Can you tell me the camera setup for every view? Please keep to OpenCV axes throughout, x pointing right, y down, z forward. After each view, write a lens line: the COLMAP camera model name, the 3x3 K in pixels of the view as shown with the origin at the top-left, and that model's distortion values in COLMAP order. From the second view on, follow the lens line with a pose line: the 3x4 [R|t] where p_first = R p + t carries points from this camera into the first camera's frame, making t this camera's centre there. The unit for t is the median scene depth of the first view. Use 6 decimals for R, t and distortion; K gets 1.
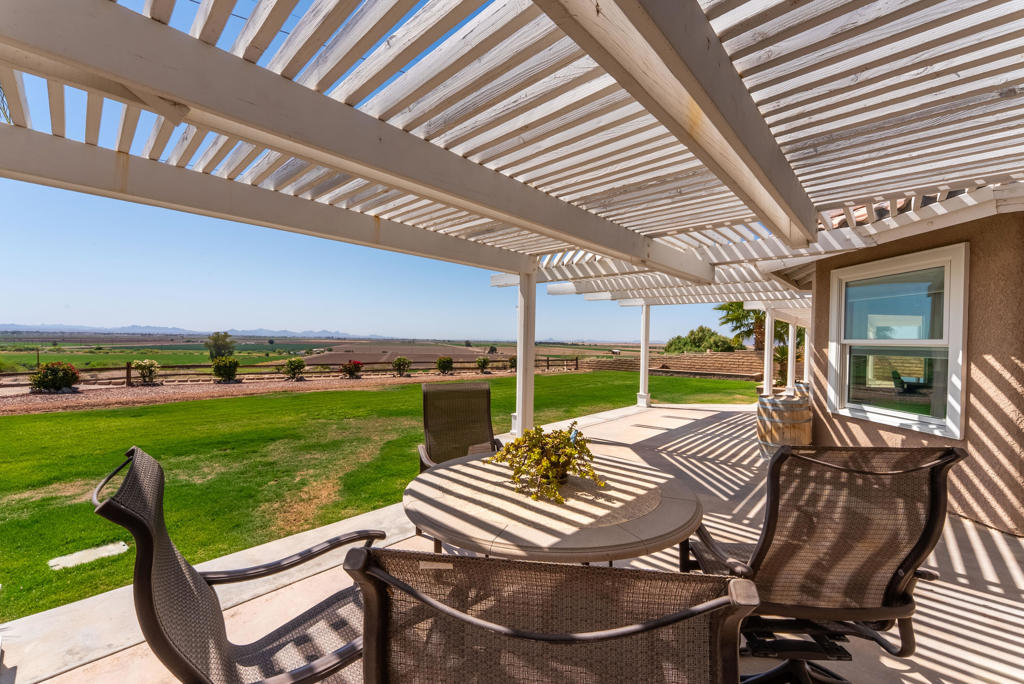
lens RADIAL K [[412.3, 0, 514.2], [0, 412.3, 342.6], [0, 0, 1]] dist [0.001627, 0.000094]
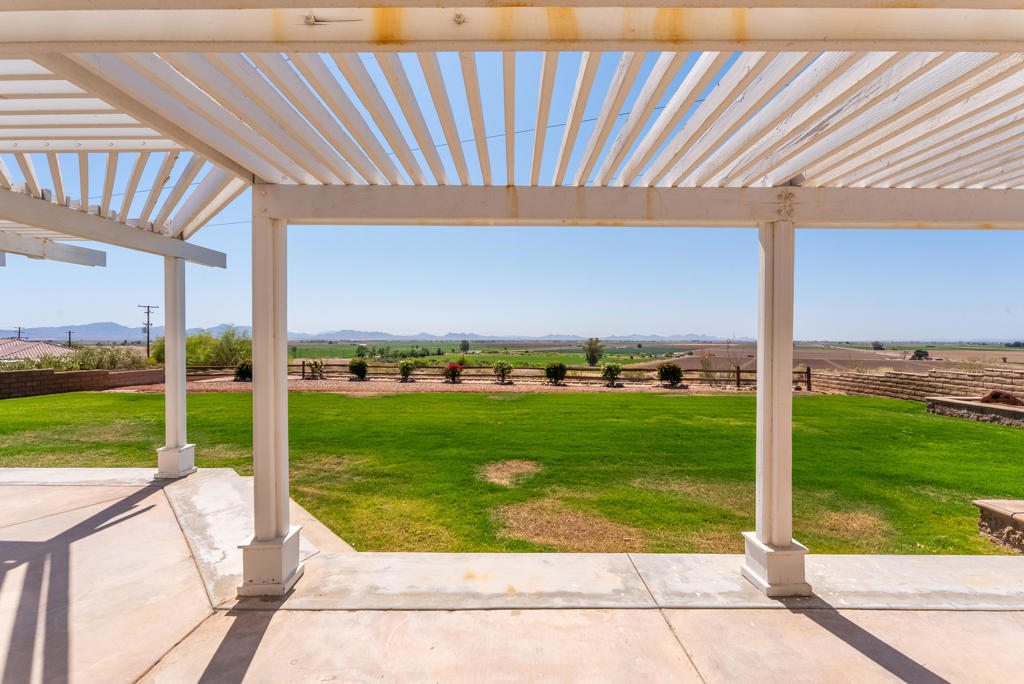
lens RADIAL K [[417.7, 0, 515.1], [0, 417.7, 342.5], [0, 0, 1]] dist [0.000952, -0.000105]
pose [[0.679779, -0.014872, -0.733267, 0.341624], [0.008383, 0.999887, -0.012508, 0.006765], [0.733369, 0.002356, 0.679826, 0.385208]]
